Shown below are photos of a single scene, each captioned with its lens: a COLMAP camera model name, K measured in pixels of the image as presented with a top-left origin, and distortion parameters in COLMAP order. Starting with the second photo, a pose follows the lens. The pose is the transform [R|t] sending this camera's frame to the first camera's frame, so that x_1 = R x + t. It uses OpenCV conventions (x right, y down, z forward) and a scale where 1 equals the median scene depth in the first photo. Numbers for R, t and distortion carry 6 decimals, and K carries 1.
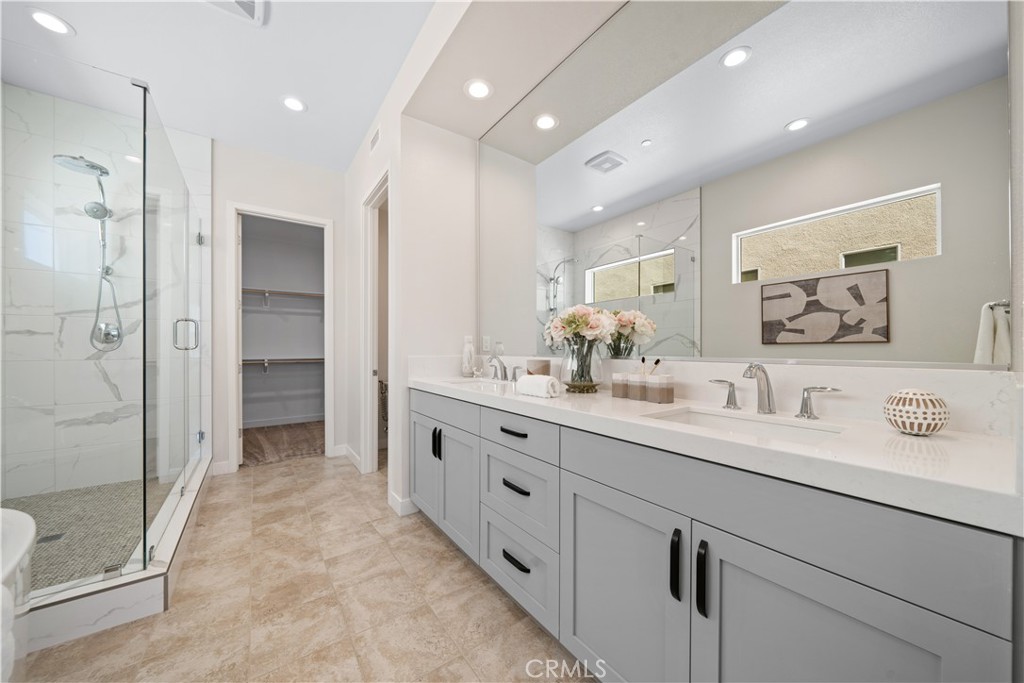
lens RADIAL K [[354.6, 0, 509.7], [0, 354.6, 349.0], [0, 0, 1]] dist [-0.000651, 0.000041]
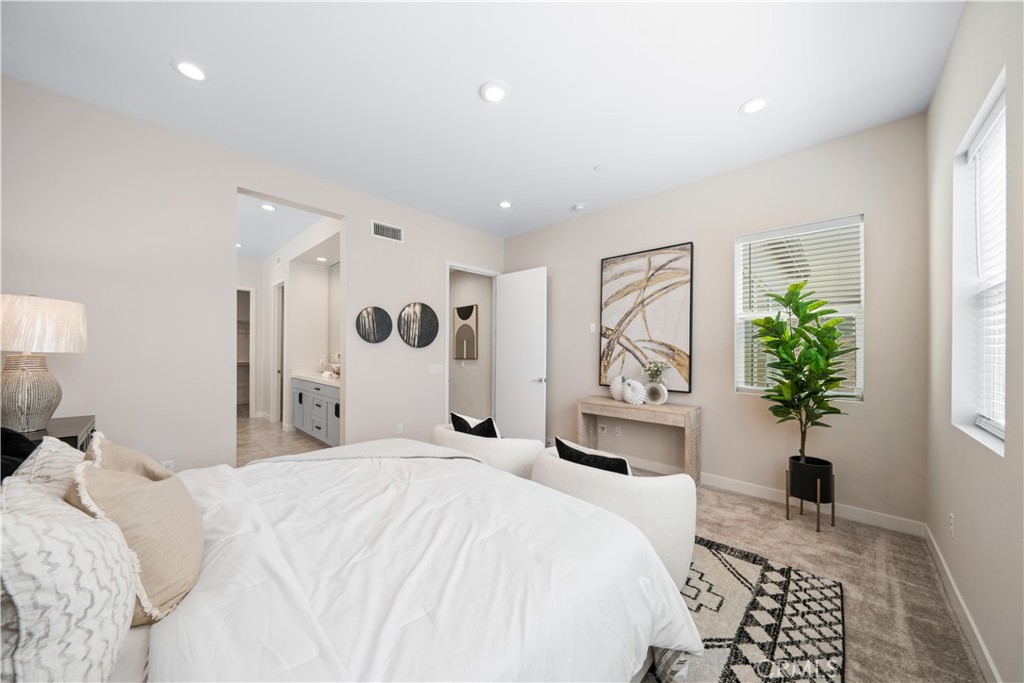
lens RADIAL K [[354.6, 0, 507.5], [0, 354.6, 344.9], [0, 0, 1]] dist [-0.000651, 0.000041]
pose [[0.982834, 0.004312, 0.184444, 0.784317], [-0.002853, 0.999963, -0.008174, -0.106077], [-0.184472, 0.007507, 0.982809, -1.797834]]
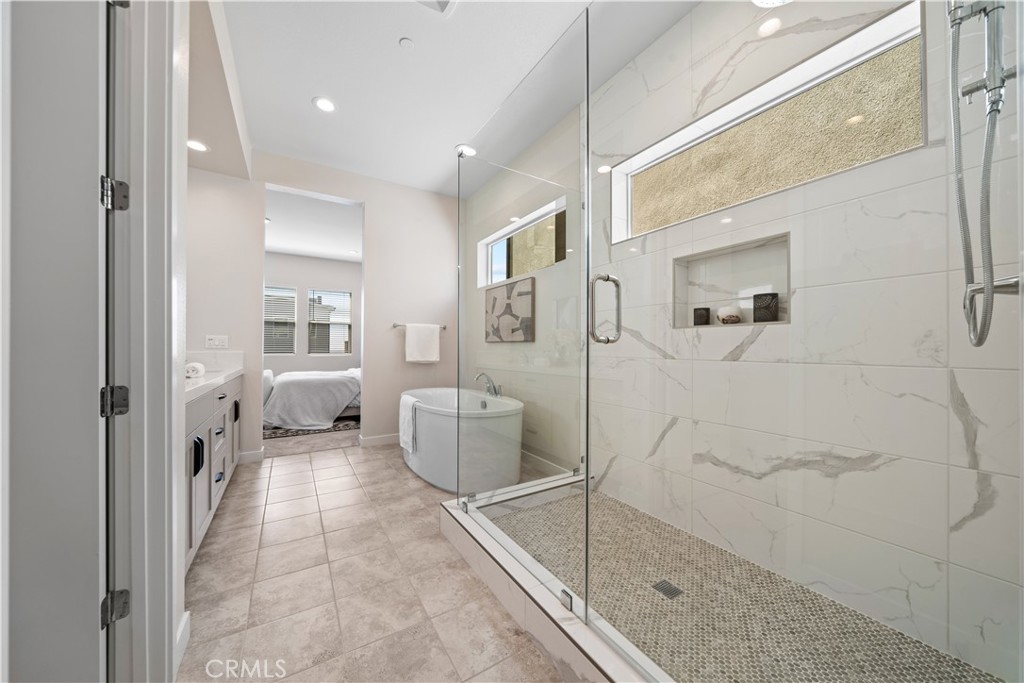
lens RADIAL K [[354.6, 0, 515.0], [0, 354.6, 345.6], [0, 0, 1]] dist [-0.000651, 0.000041]
pose [[-0.998300, -0.001544, 0.058268, -0.944470], [-0.002046, 0.999961, -0.008559, 0.007959], [-0.058252, -0.008664, -0.998264, 1.685533]]
